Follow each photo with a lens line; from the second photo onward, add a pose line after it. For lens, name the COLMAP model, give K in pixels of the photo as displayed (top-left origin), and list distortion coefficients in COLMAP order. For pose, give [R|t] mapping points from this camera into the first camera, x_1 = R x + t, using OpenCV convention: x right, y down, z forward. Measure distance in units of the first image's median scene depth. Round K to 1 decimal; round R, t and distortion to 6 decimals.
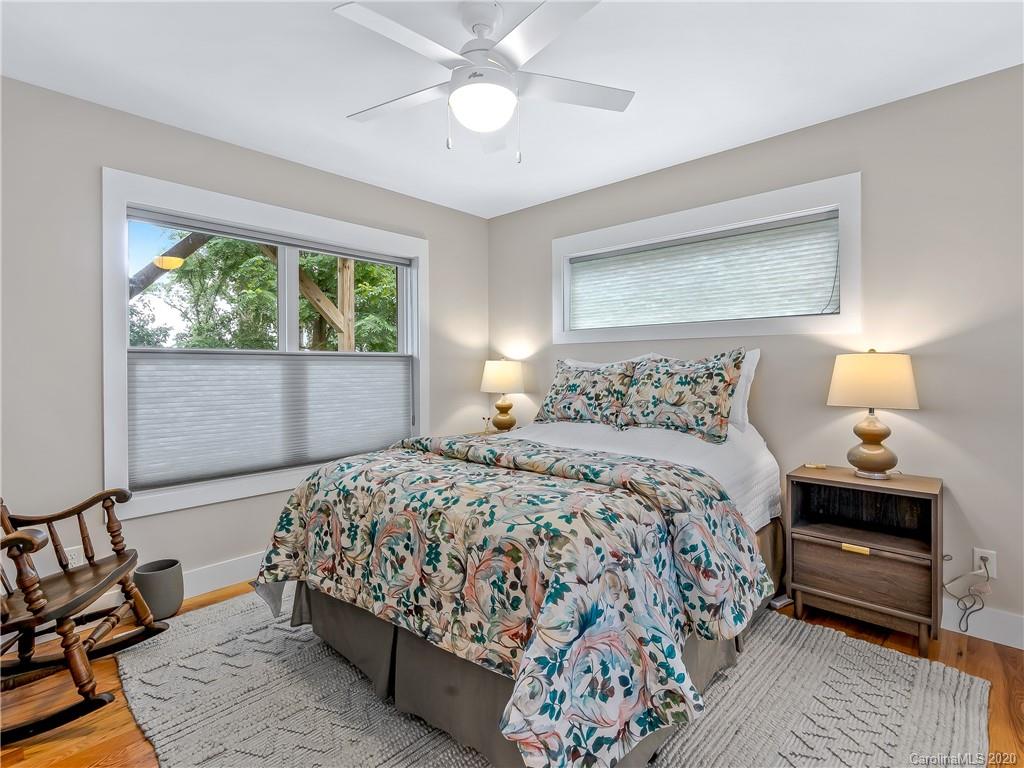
lens RADIAL K [[540.0, 0, 511.9], [0, 540.0, 374.8], [0, 0, 1]] dist [0.003766, 0.000860]
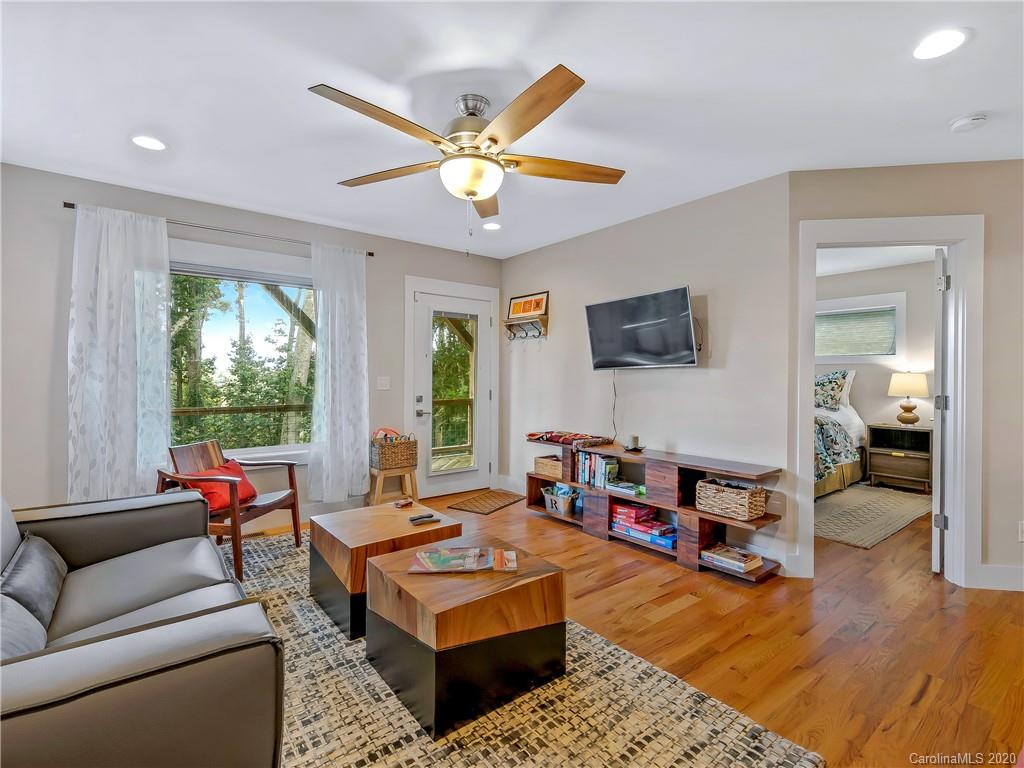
lens RADIAL K [[496.1, 0, 512.5], [0, 496.1, 382.8], [0, 0, 1]] dist [0.002954, 0.000211]
pose [[0.984255, 0.010125, -0.176466, -0.625656], [-0.009675, 0.999947, 0.003409, 0.011262], [0.176491, -0.001648, 0.984301, -1.387678]]
